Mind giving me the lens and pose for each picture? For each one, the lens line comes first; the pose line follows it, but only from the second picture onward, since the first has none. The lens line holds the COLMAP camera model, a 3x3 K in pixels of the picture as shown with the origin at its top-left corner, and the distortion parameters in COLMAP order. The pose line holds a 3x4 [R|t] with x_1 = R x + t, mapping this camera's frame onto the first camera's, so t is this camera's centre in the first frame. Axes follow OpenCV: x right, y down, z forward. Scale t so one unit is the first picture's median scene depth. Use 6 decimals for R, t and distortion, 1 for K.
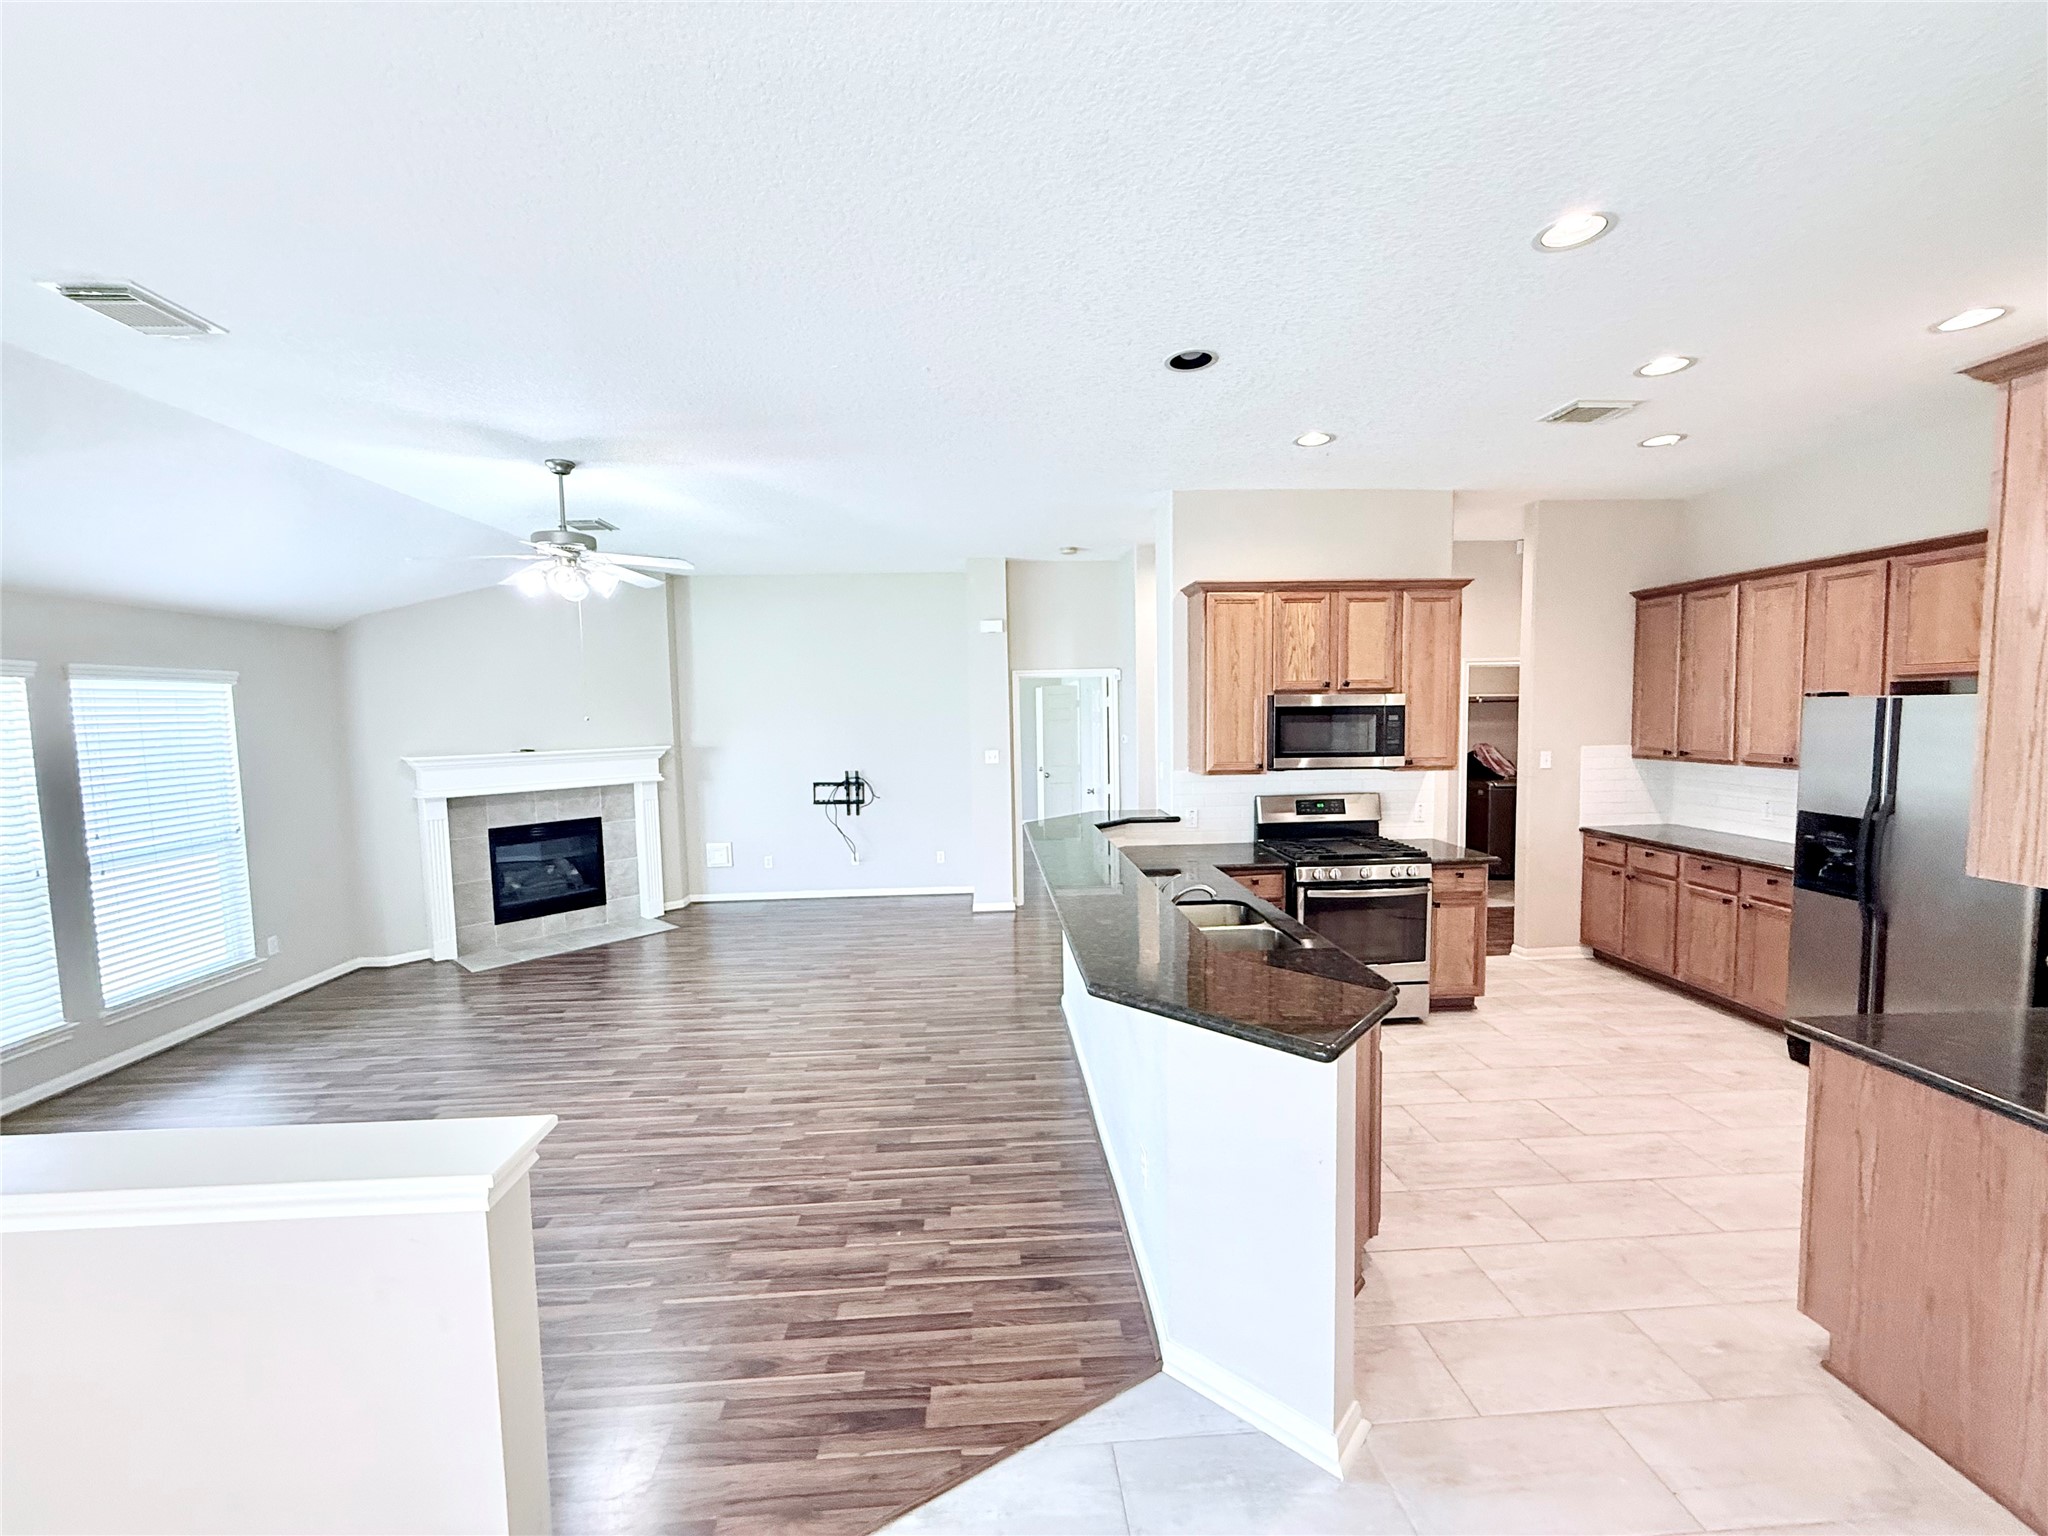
lens RADIAL K [[817.0, 0, 1021.8], [0, 817.0, 769.0], [0, 0, 1]] dist [0.000594, 0.000349]
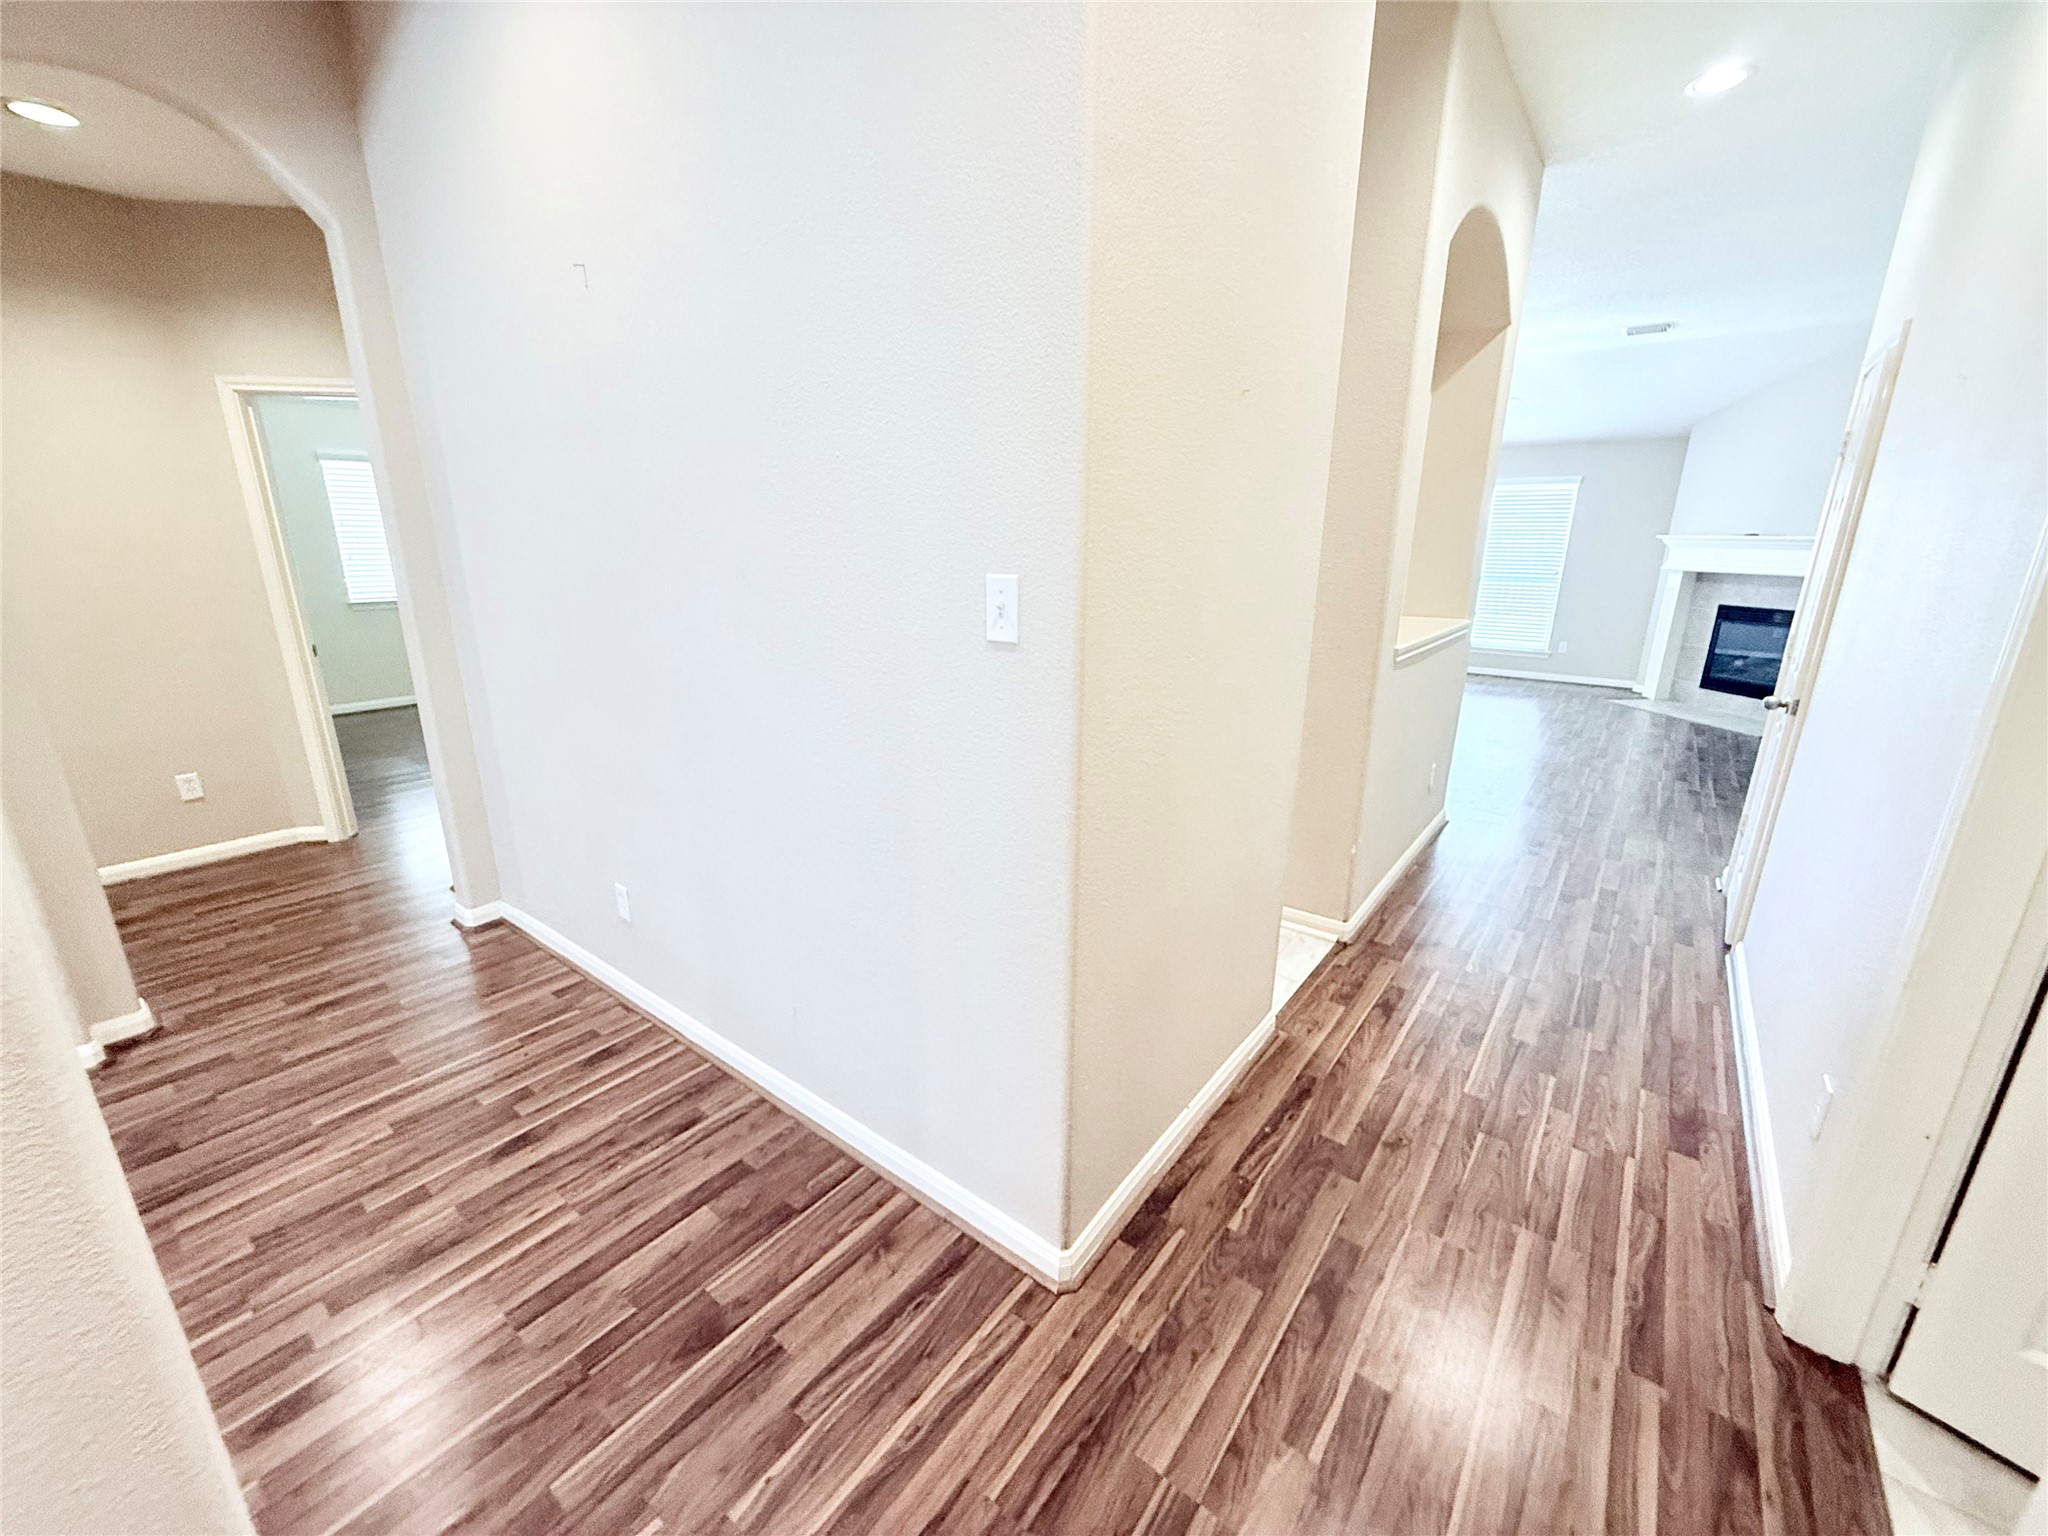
lens RADIAL K [[817.0, 0, 1021.8], [0, 817.0, 769.0], [0, 0, 1]] dist [0.000594, 0.000349]
pose [[-0.655061, 0.225239, -0.721223, 1.190271], [-0.047245, 0.940456, 0.336616, -0.068094], [0.754097, 0.254578, -0.605415, 1.374030]]
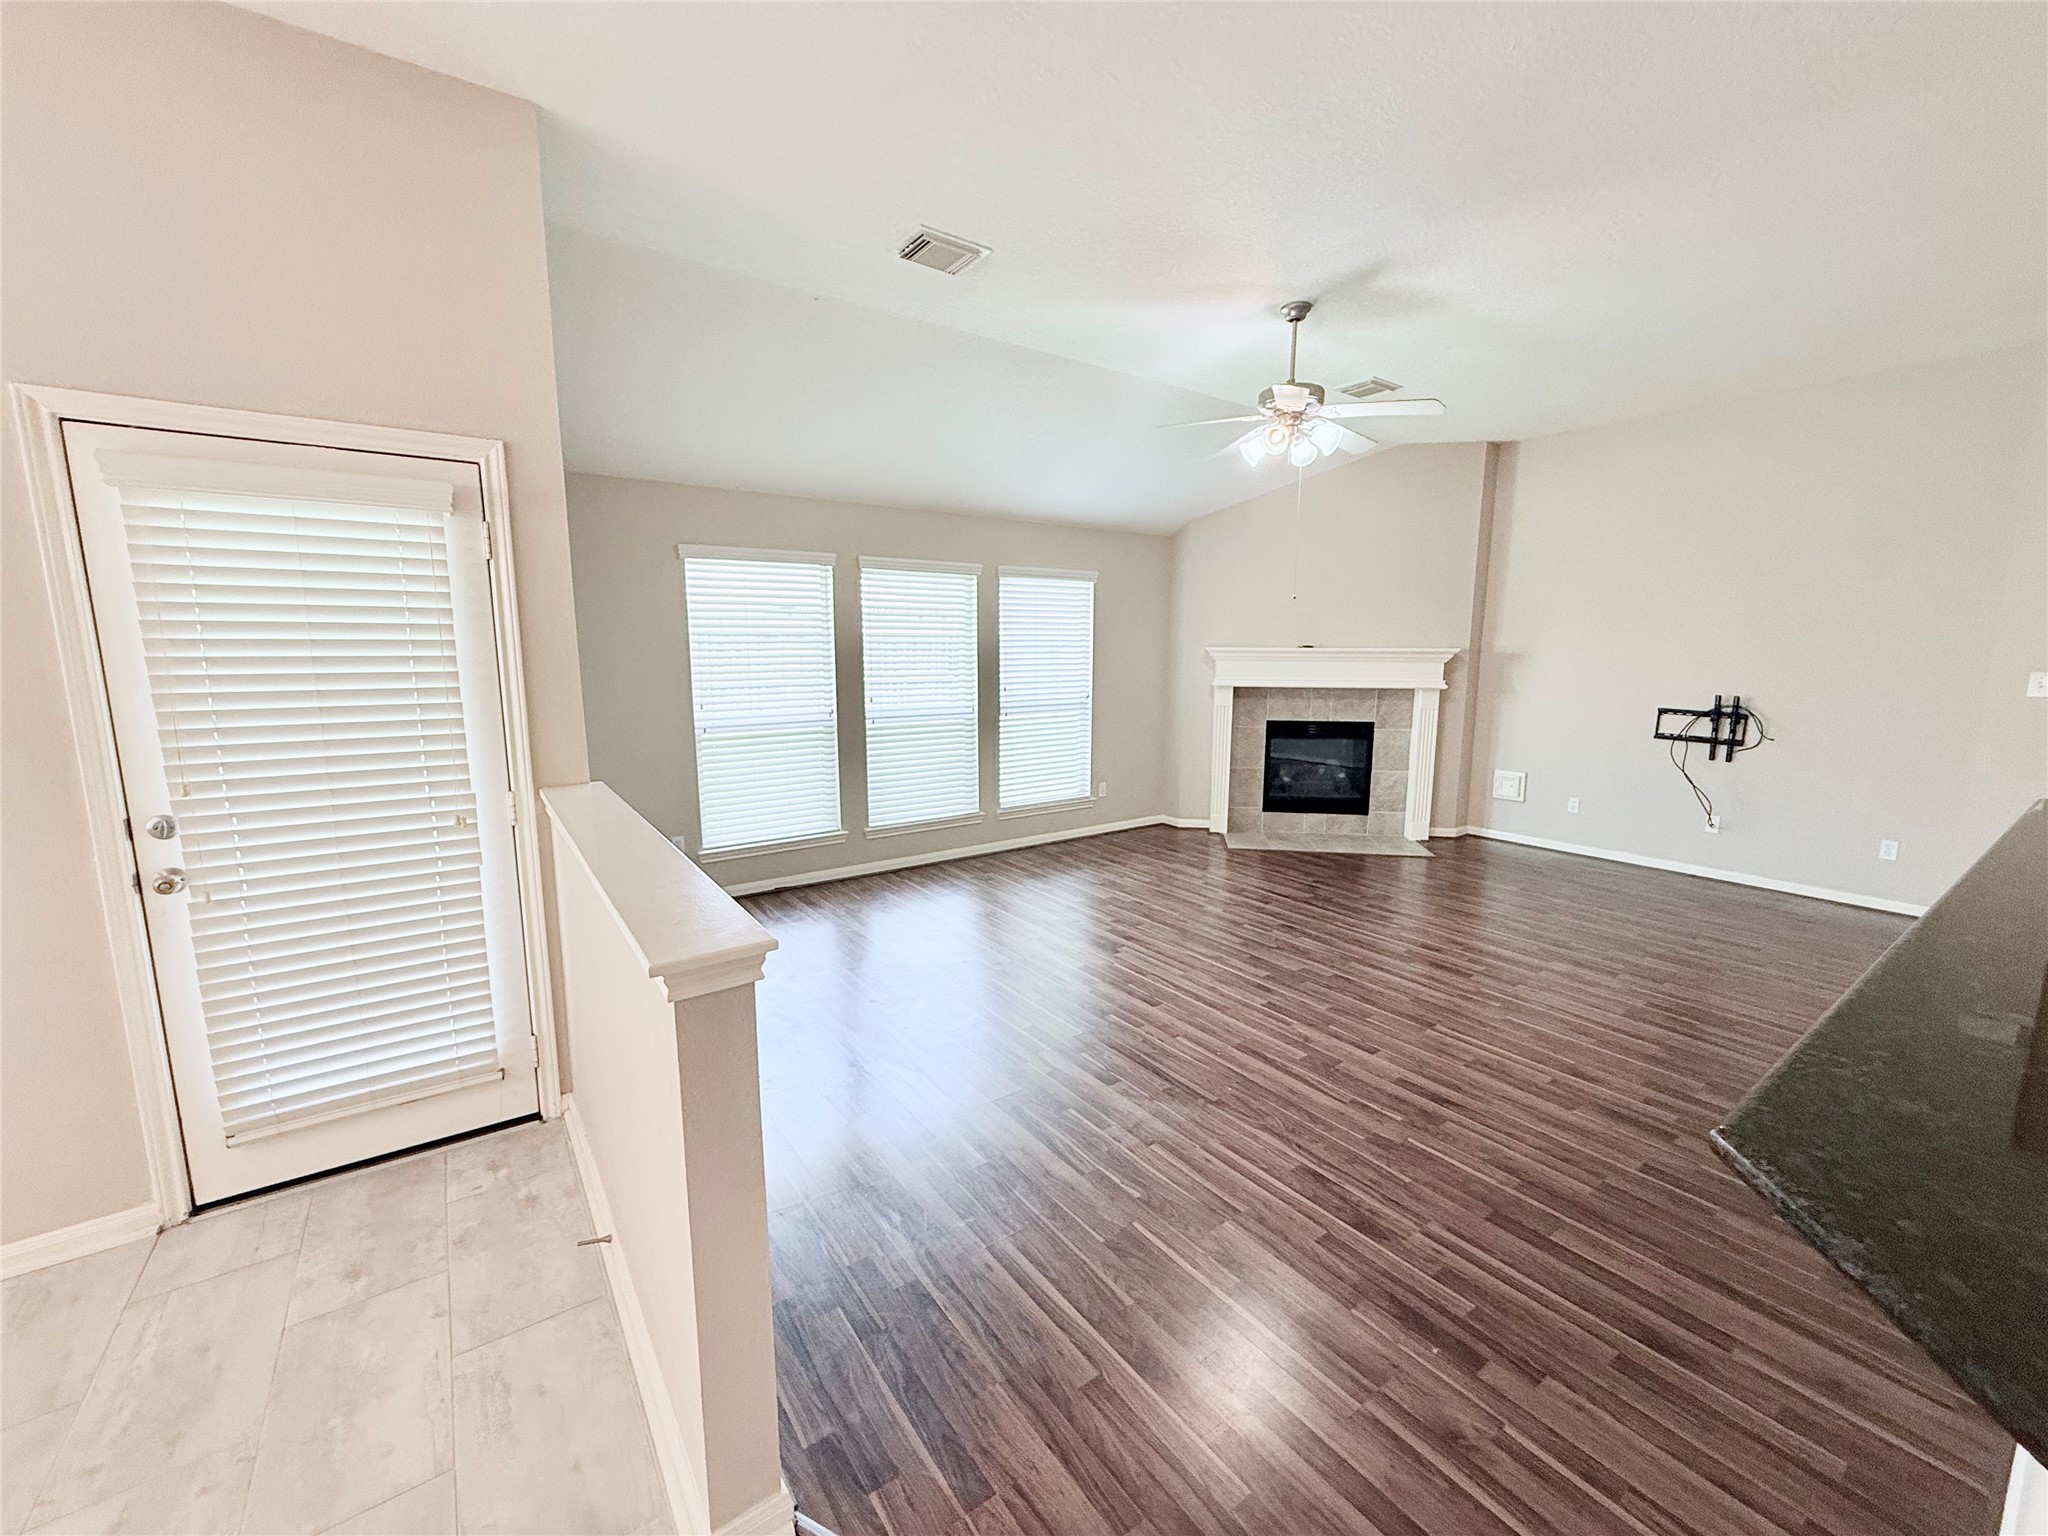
lens RADIAL K [[817.0, 0, 1021.8], [0, 817.0, 769.0], [0, 0, 1]] dist [0.000594, 0.000349]
pose [[0.535205, 0.149048, -0.831469, 0.086260], [-0.074794, 0.988806, 0.129108, 0.030448], [0.841404, -0.006910, 0.540362, 0.221798]]
